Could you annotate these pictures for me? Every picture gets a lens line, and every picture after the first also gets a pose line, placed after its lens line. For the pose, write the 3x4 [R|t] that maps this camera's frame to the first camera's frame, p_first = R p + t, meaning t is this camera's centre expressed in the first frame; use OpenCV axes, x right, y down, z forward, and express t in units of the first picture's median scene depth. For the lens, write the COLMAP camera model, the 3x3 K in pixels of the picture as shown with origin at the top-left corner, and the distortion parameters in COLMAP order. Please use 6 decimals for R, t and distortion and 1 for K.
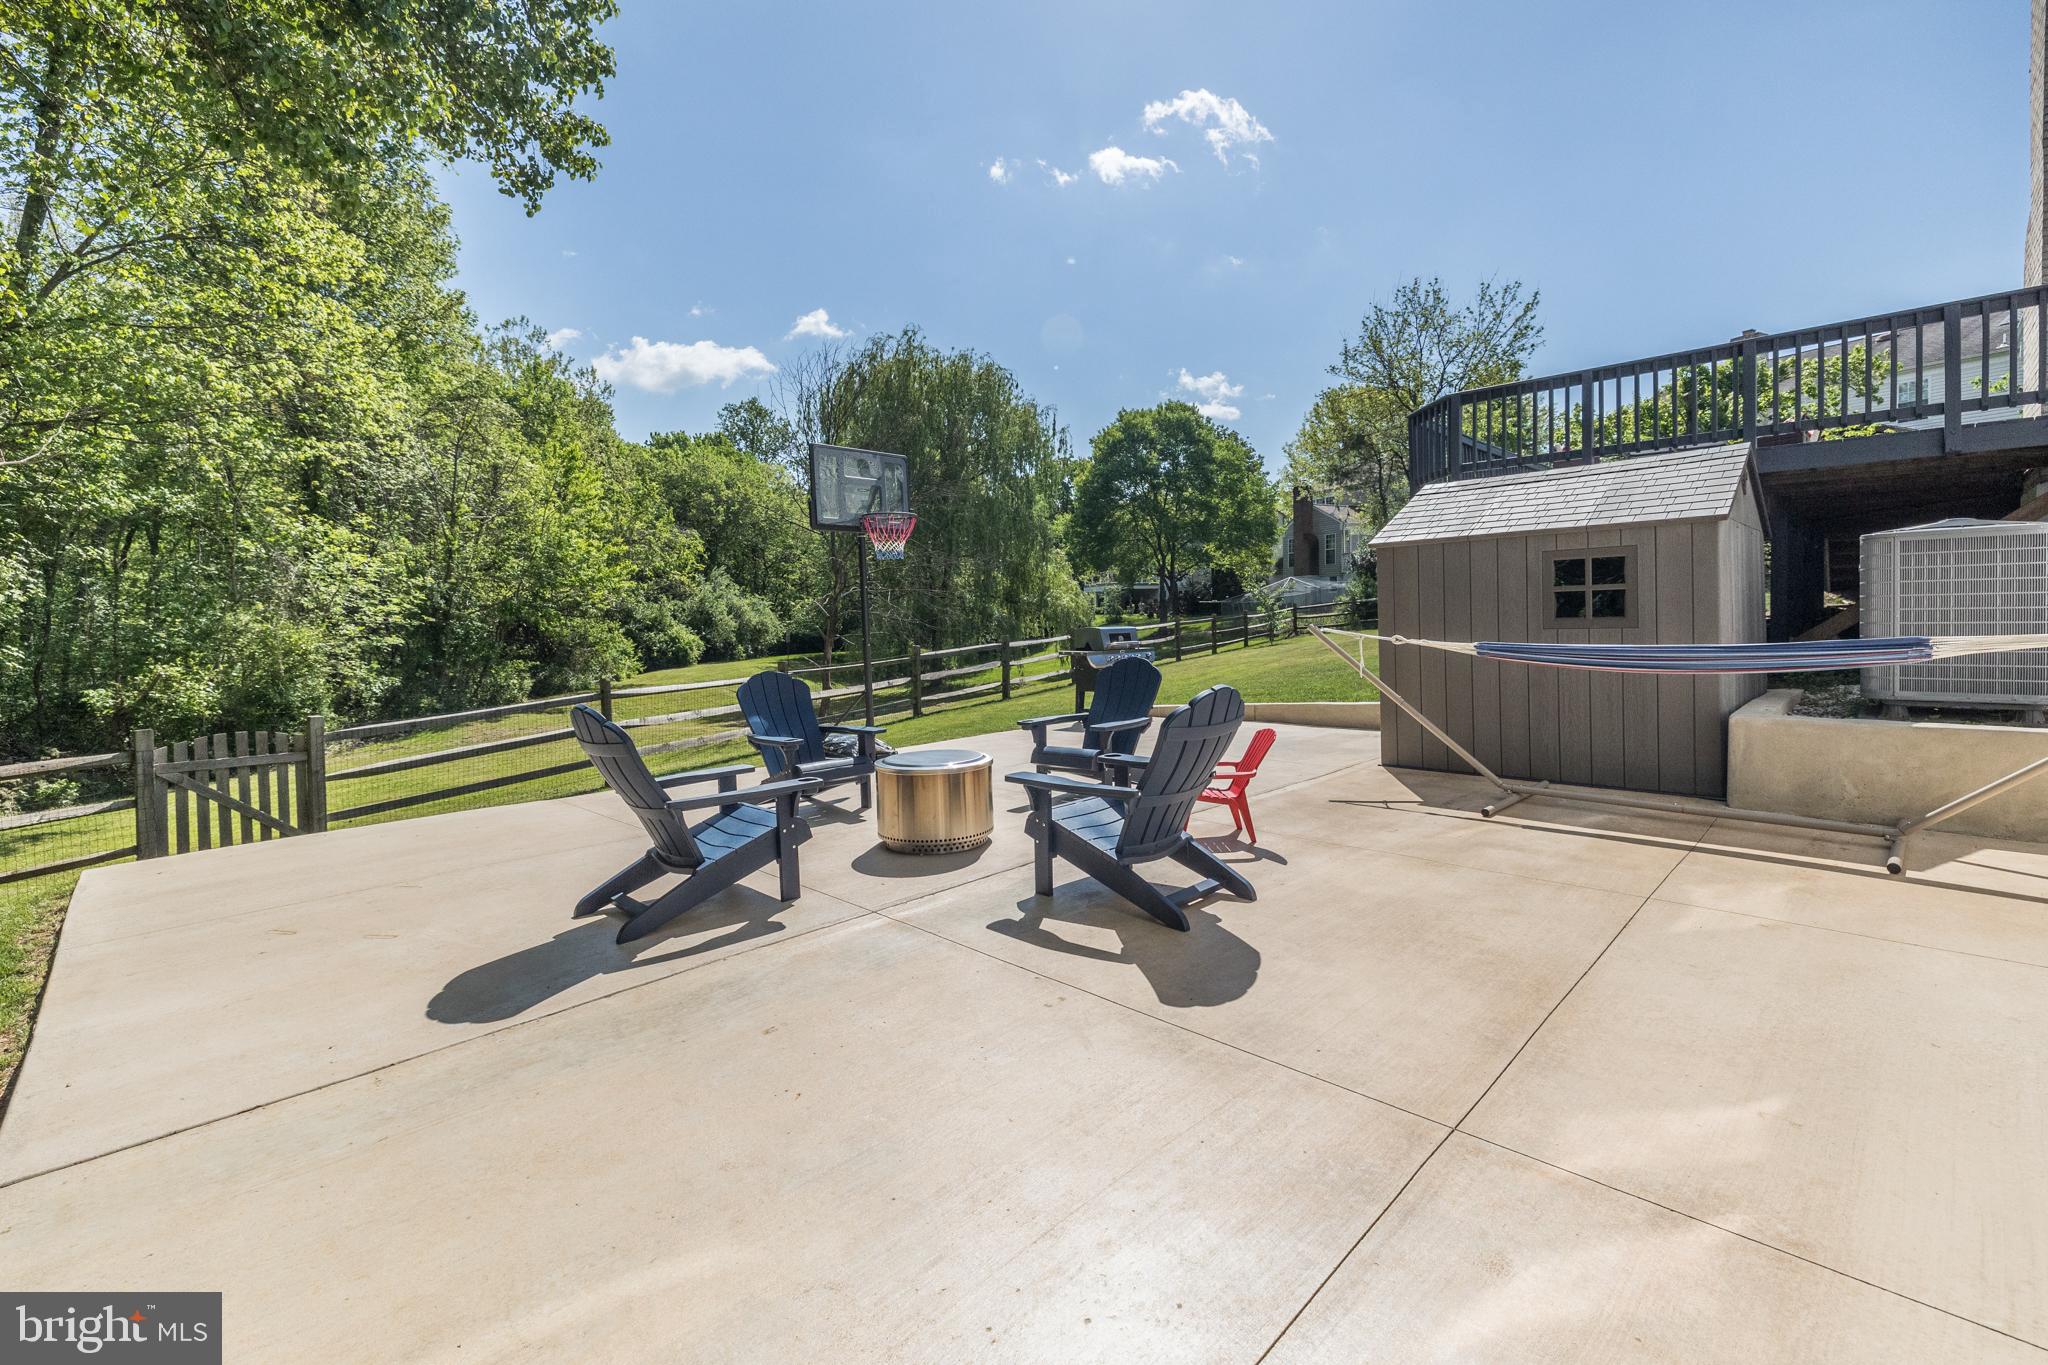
lens RADIAL K [[879.1, 0, 1022.3], [0, 879.1, 622.2], [0, 0, 1]] dist [0.002419, 0.000141]
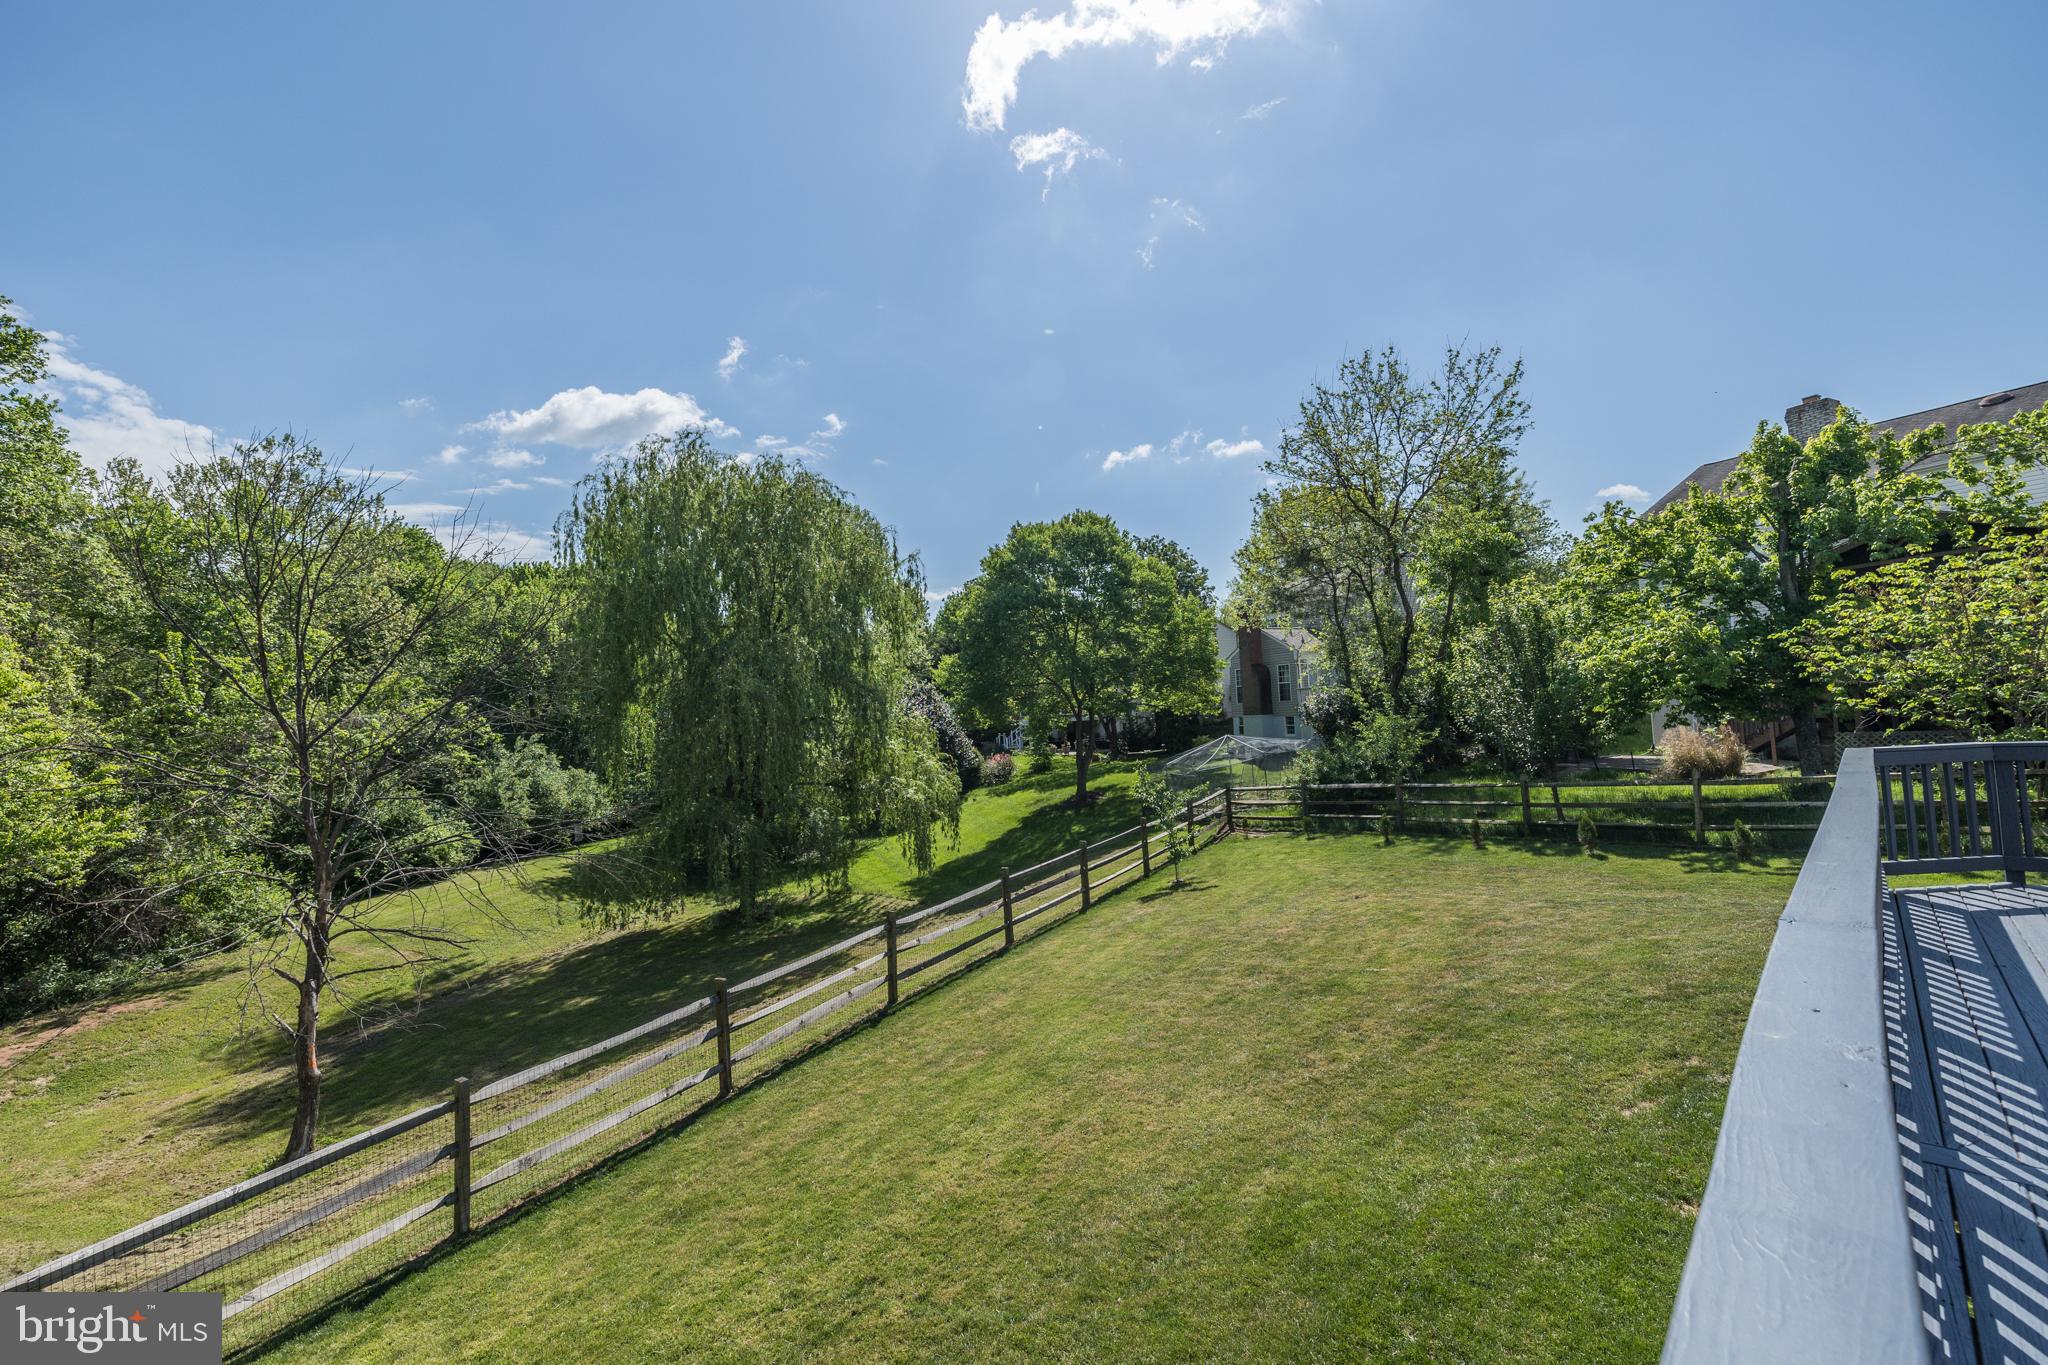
lens RADIAL K [[864.3, 0, 1029.5], [0, 864.3, 678.2], [0, 0, 1]] dist [0.000144, 0.000108]
pose [[0.999019, -0.037575, 0.023430, 0.108317], [0.038767, 0.997857, -0.052713, -0.062468], [-0.021399, 0.053570, 0.998335, 0.229555]]
